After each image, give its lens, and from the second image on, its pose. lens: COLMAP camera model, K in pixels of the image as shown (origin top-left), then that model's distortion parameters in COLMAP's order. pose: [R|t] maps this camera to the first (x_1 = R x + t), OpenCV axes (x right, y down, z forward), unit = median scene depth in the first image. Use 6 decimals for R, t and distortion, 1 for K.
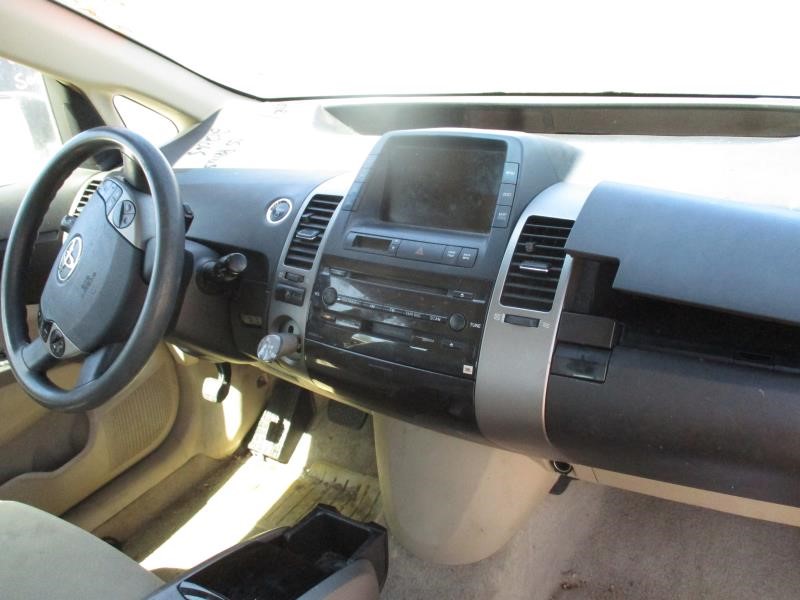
lens RADIAL K [[667.1, 0, 400.0], [0, 667.1, 300.0], [0, 0, 1]] dist [-0.014702, -0.007103]
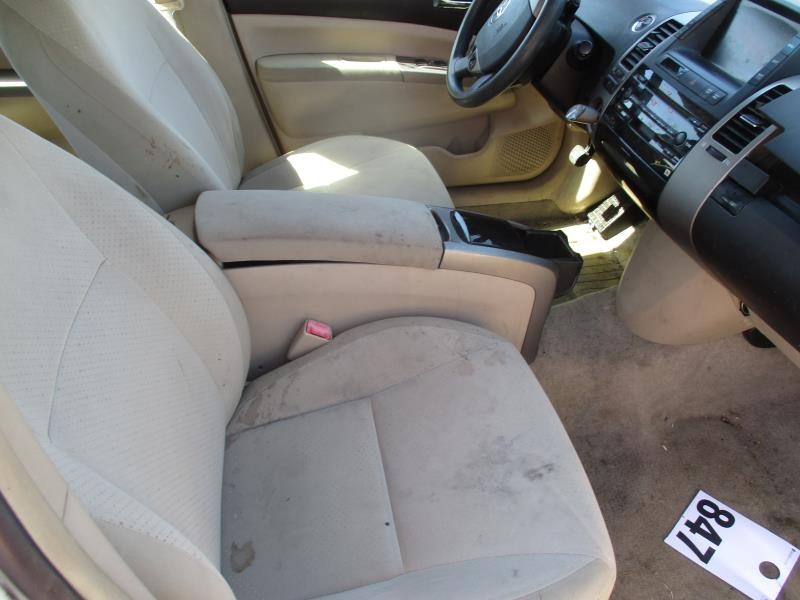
lens RADIAL K [[667.1, 0, 400.0], [0, 667.1, 300.0], [0, 0, 1]] dist [-0.014702, -0.007103]
pose [[0.676801, 0.525418, -0.515632, 0.454648], [-0.362045, 0.847432, 0.388307, -0.005803], [0.640987, -0.076125, 0.763768, -0.345447]]
